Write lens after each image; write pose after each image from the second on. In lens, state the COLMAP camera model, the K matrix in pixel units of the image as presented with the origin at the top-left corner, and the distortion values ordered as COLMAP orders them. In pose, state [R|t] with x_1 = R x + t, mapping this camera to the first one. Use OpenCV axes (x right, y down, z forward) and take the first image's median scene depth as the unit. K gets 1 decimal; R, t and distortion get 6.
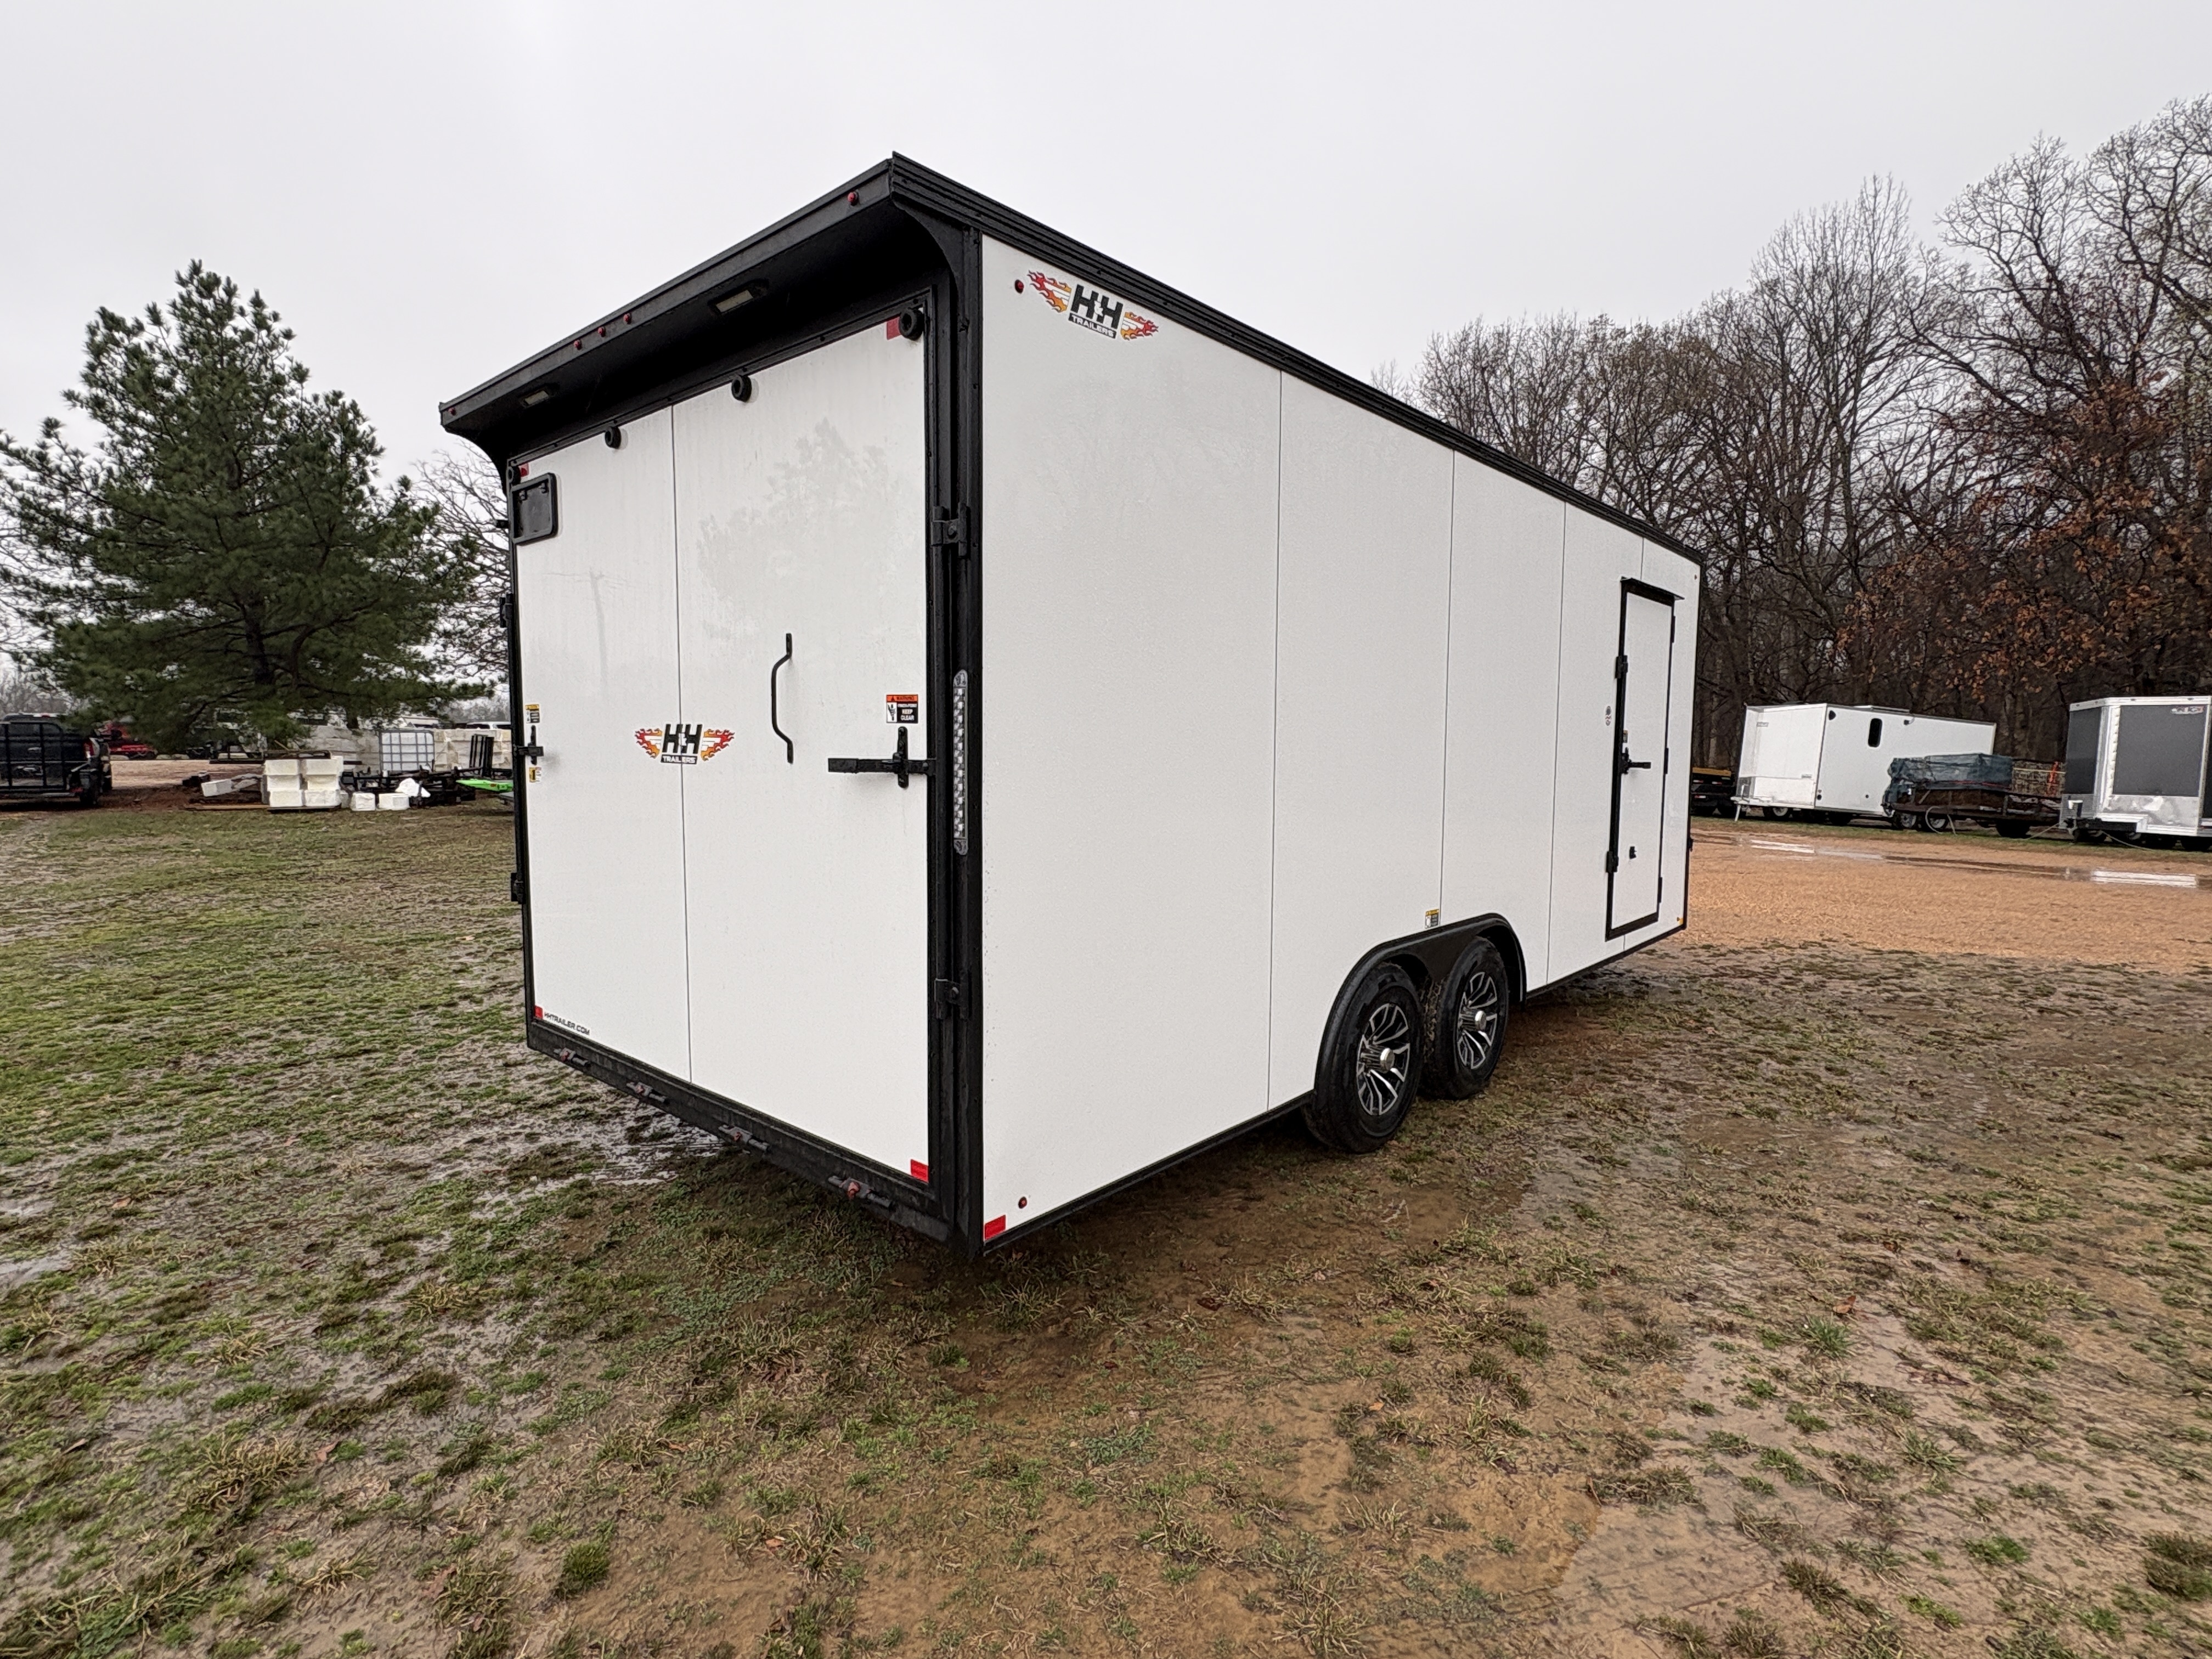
lens RADIAL K [[1090.1, 0, 1103.0], [0, 1090.1, 826.4], [0, 0, 1]] dist [-0.000360, 0.000590]
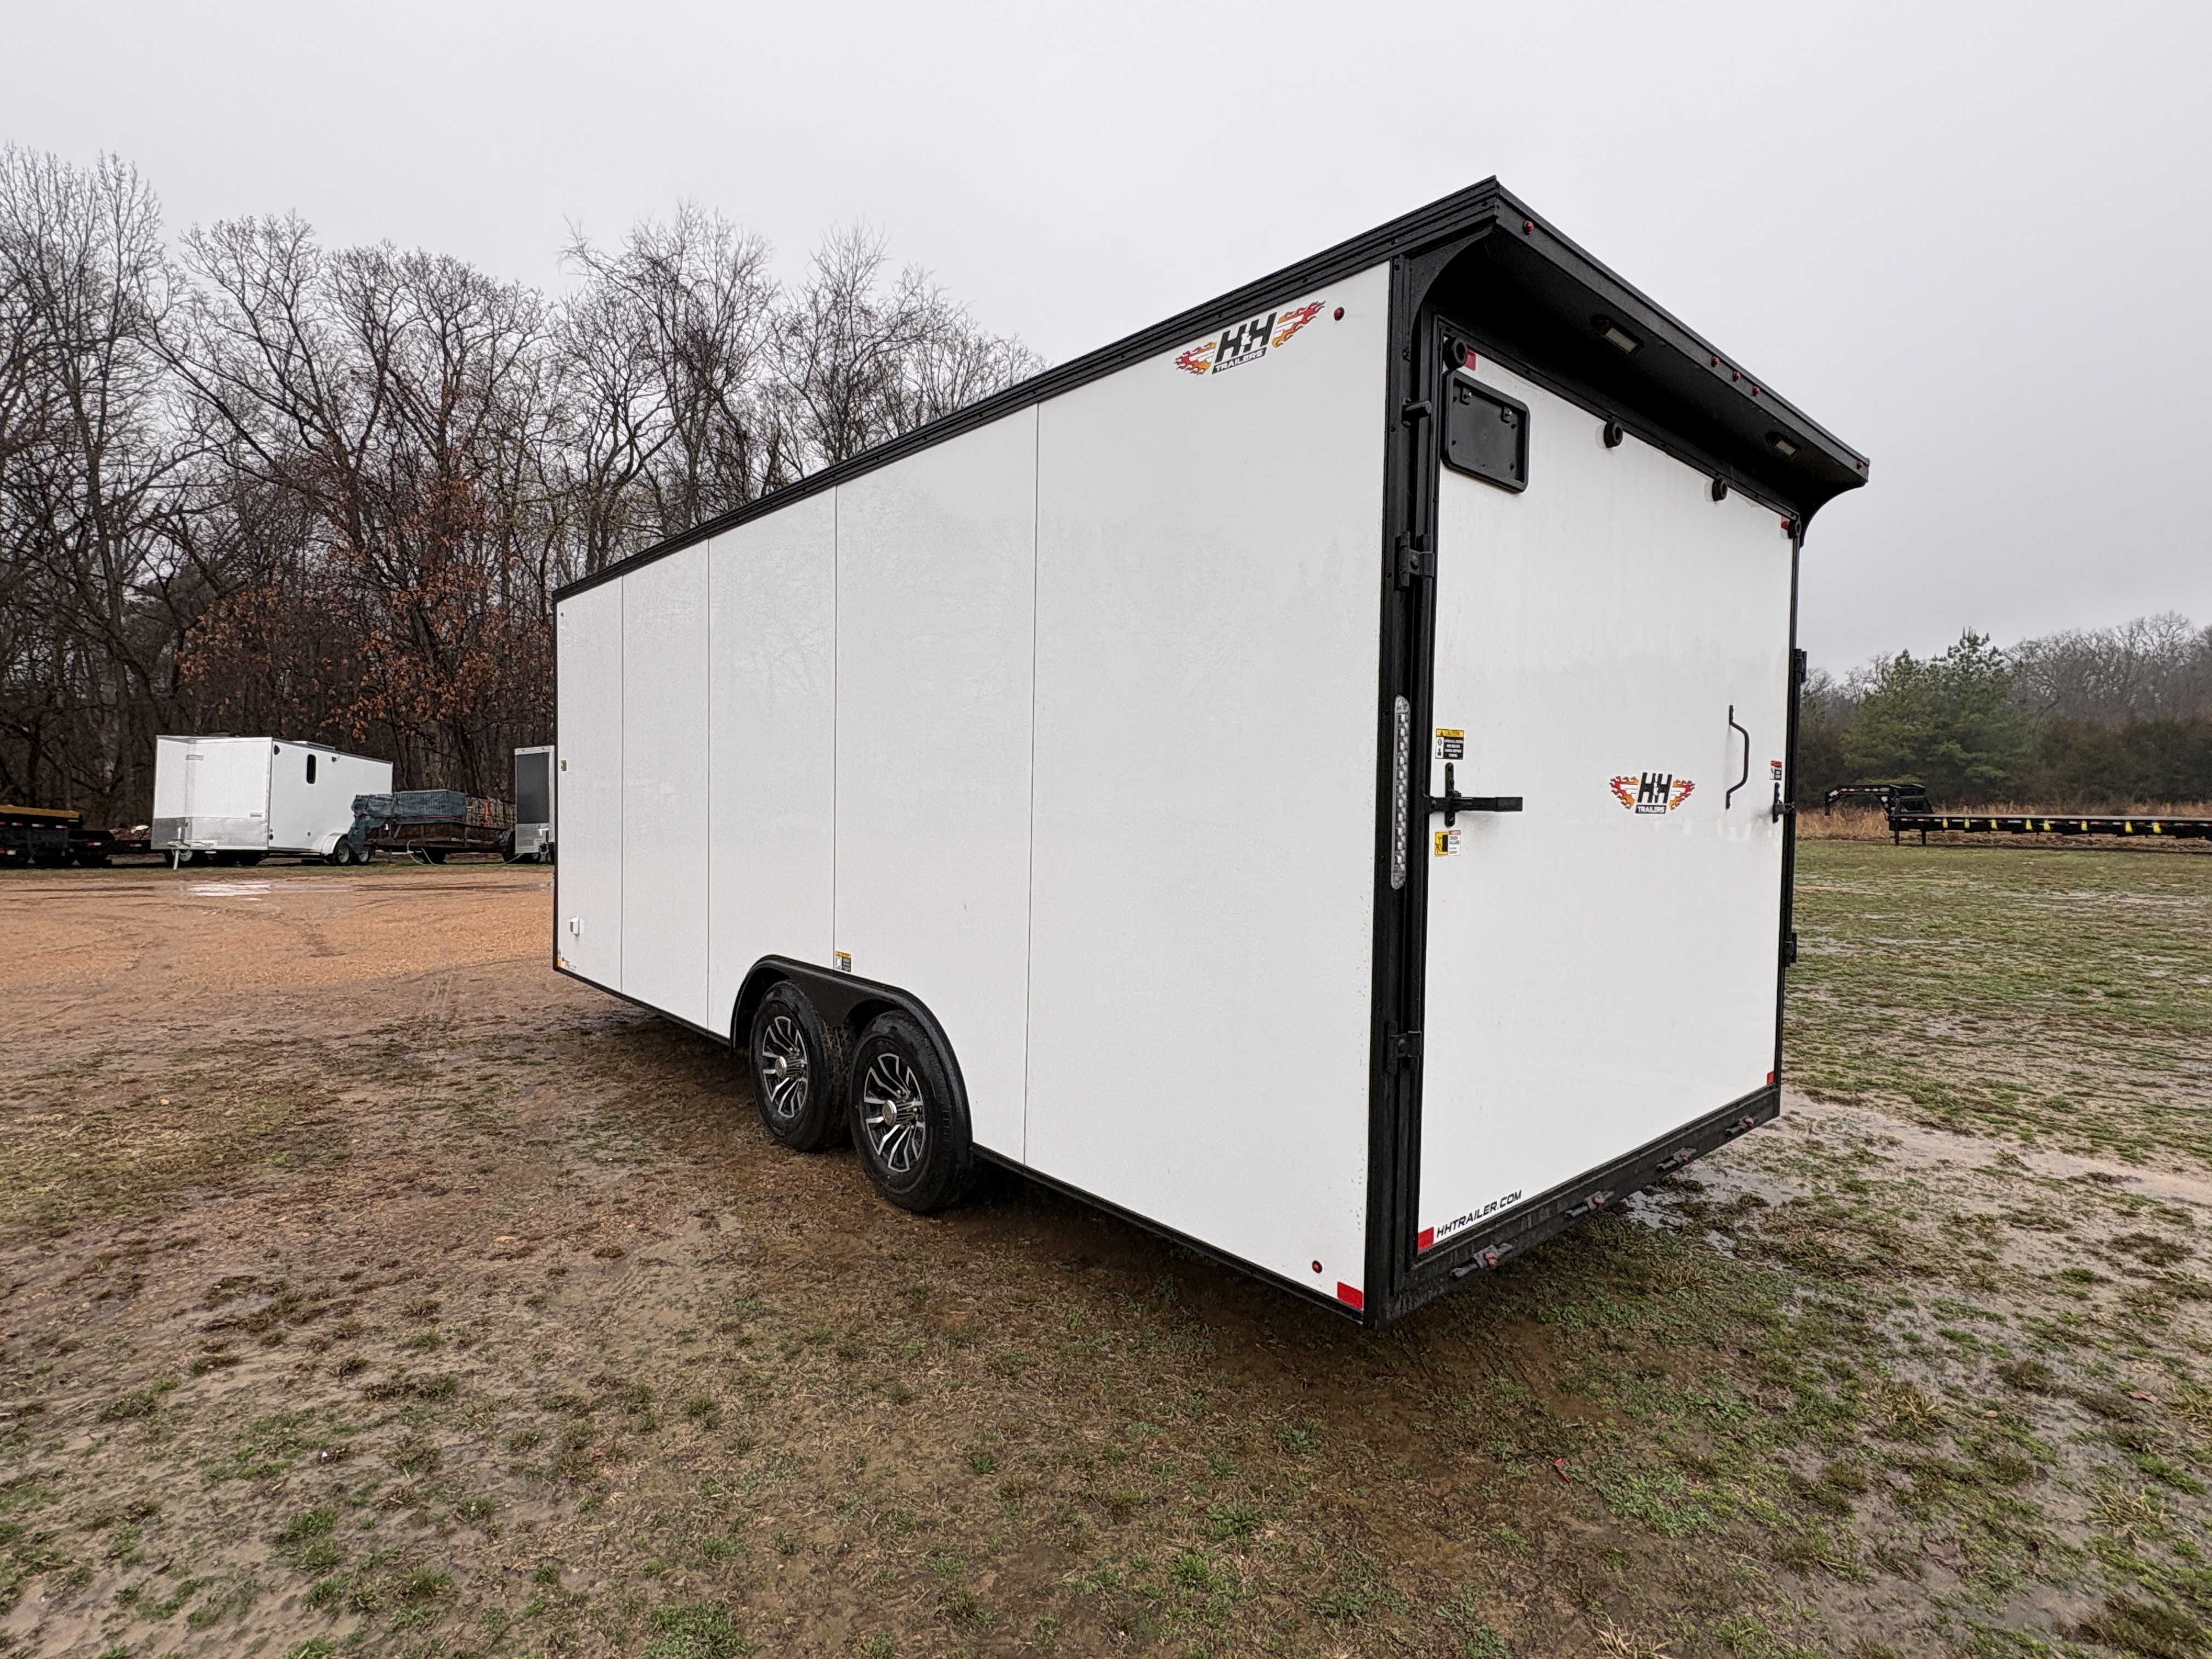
lens RADIAL K [[1090.1, 0, 1101.2], [0, 1090.1, 825.0], [0, 0, 1]] dist [-0.000360, 0.000590]
pose [[0.128568, -0.035004, 0.991083, -1.351239], [0.067801, 0.997349, 0.026430, -0.101629], [-0.989380, 0.063798, 0.130601, 1.299046]]
